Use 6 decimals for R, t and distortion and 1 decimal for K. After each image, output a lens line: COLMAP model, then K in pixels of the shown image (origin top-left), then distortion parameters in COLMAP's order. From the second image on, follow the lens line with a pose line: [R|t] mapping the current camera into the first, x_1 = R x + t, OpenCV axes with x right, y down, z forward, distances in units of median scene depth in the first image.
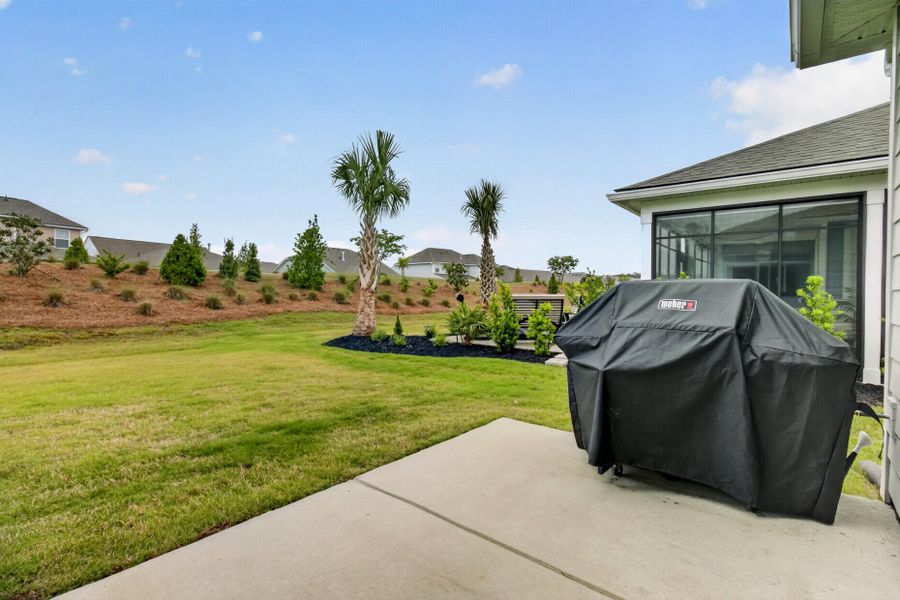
lens RADIAL K [[419.7, 0, 455.3], [0, 419.7, 284.2], [0, 0, 1]] dist [-0.000864, 0.001826]
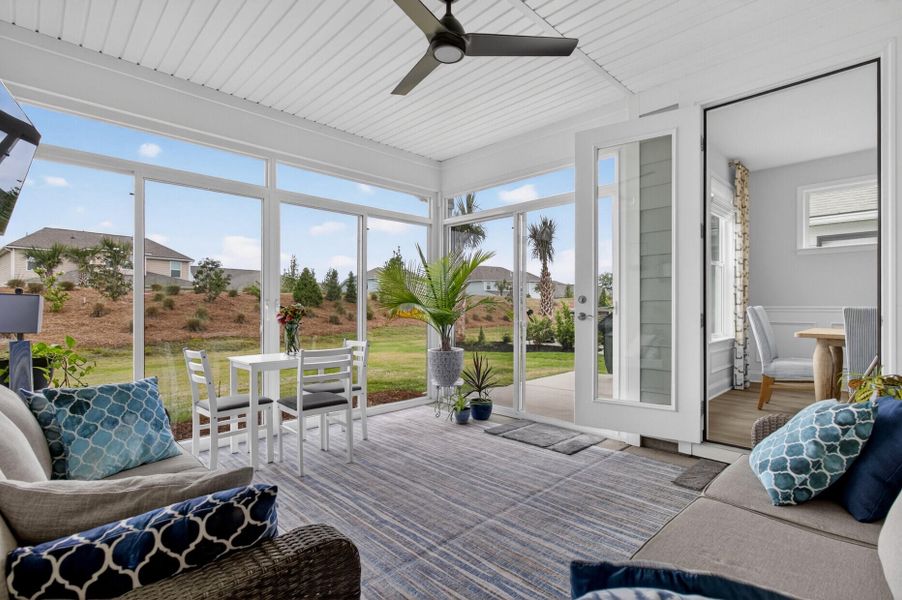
lens RADIAL K [[428.6, 0, 462.9], [0, 428.6, 305.2], [0, 0, 1]] dist [0.000069, 0.000337]
pose [[0.995668, -0.019262, -0.090968, -0.051204], [0.020207, 0.999751, 0.009479, -0.004470], [0.090762, -0.011276, 0.995809, -0.256621]]
